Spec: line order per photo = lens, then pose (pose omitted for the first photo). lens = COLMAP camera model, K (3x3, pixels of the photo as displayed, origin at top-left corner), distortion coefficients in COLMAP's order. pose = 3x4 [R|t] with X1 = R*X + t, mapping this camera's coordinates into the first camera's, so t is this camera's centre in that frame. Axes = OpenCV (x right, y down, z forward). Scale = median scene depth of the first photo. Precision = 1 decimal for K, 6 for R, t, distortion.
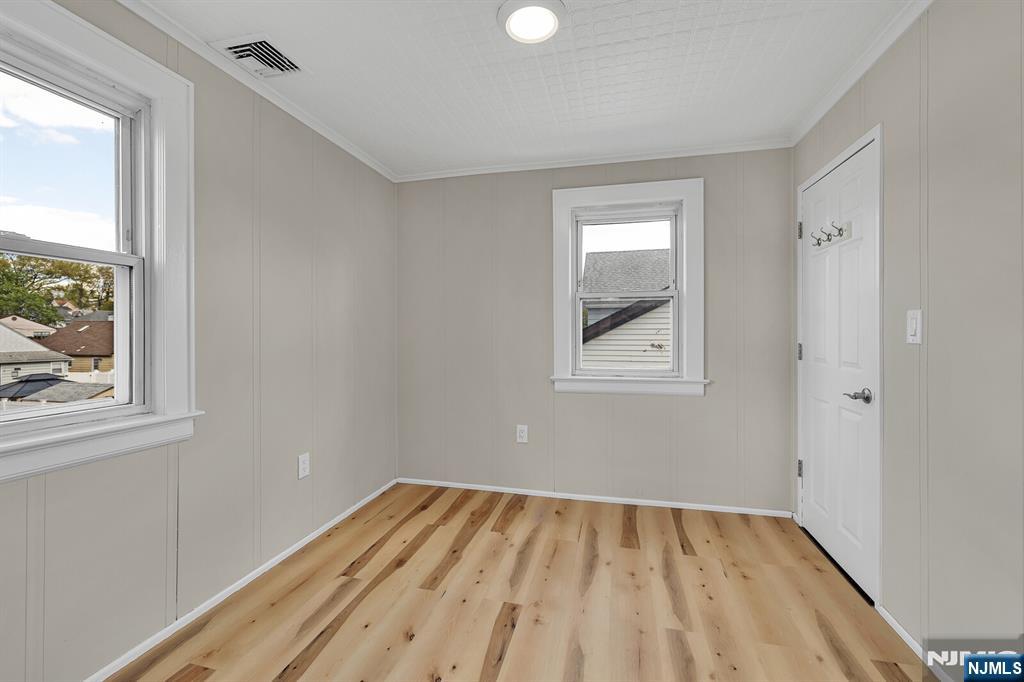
lens RADIAL K [[433.5, 0, 512.2], [0, 433.5, 336.8], [0, 0, 1]] dist [0.001569, 0.000200]
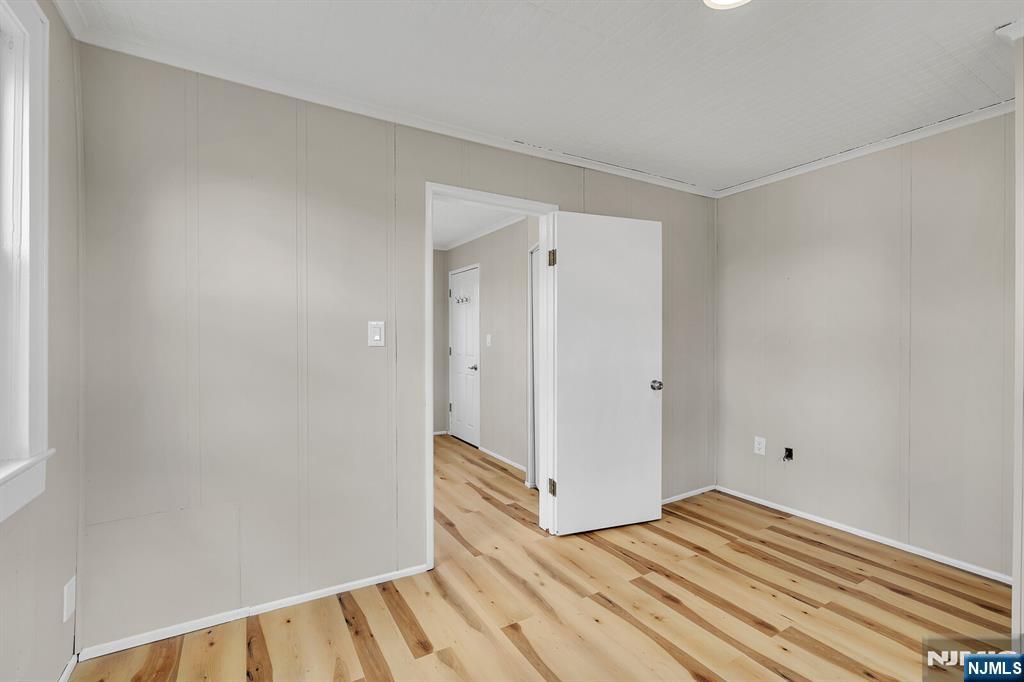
lens RADIAL K [[433.5, 0, 512.6], [0, 433.5, 339.8], [0, 0, 1]] dist [0.001569, 0.000200]
pose [[0.713915, 0.006448, 0.700203, -0.845938], [0.004783, 0.999889, -0.014084, 0.013251], [-0.700216, 0.013404, 0.713805, -1.010965]]
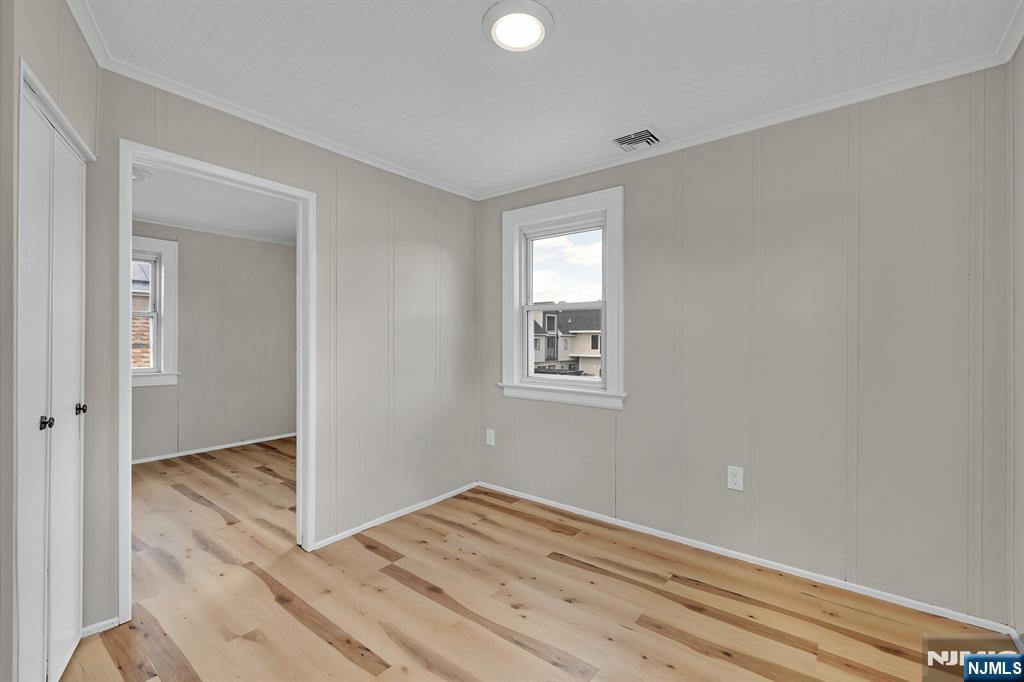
lens RADIAL K [[433.5, 0, 509.3], [0, 433.5, 343.8], [0, 0, 1]] dist [0.001569, 0.000200]
pose [[-0.413138, -0.008811, -0.910626, 0.687736], [-0.017282, 0.999849, -0.001833, 0.002123], [0.910505, 0.014980, -0.413228, 1.007349]]
